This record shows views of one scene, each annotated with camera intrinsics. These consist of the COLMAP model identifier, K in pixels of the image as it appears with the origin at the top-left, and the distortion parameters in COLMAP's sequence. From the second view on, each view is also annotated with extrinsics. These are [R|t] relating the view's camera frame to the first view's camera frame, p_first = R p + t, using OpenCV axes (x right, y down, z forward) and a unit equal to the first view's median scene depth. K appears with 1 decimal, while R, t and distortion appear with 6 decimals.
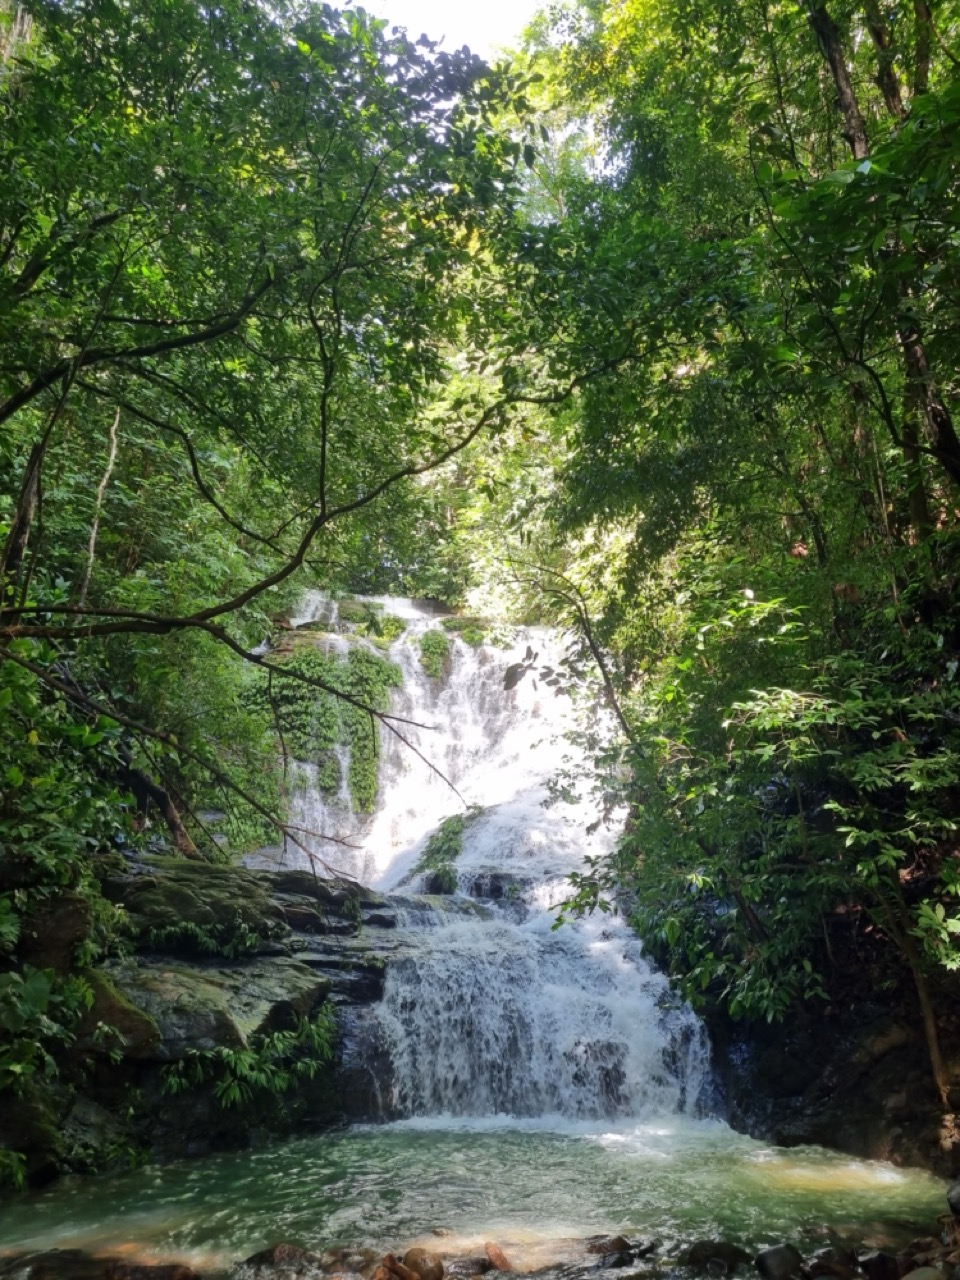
lens RADIAL K [[1073.2, 0, 480.0], [0, 1073.2, 640.0], [0, 0, 1]] dist [0.088633, -0.001335]
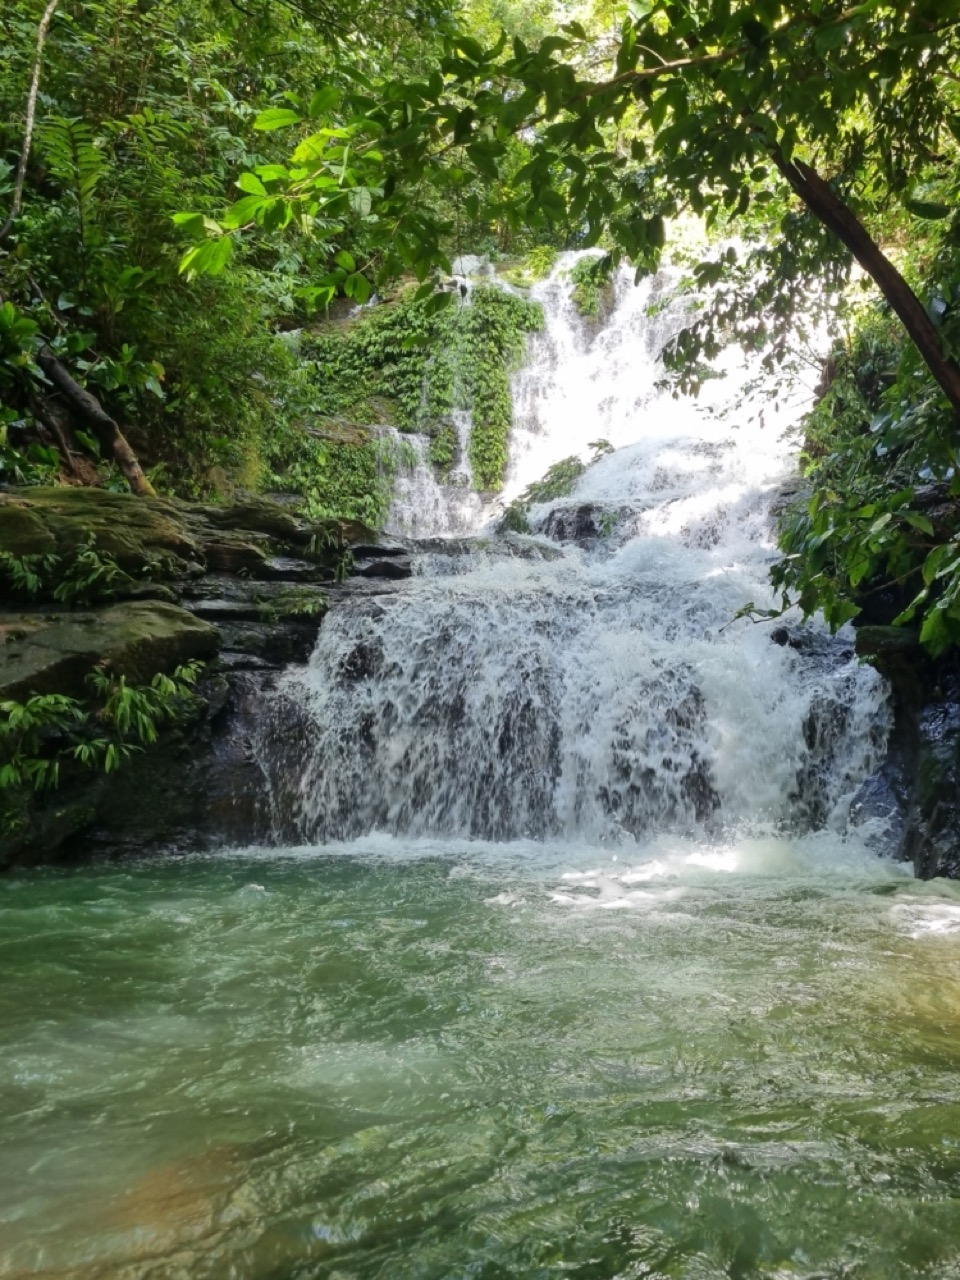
lens RADIAL K [[1073.2, 0, 480.0], [0, 1073.2, 640.0], [0, 0, 1]] dist [0.088633, -0.001335]
pose [[0.961131, -0.045025, -0.272396, 0.085305], [0.099093, 0.977132, 0.188132, 0.114895], [0.257696, -0.207812, 0.943614, 0.245853]]
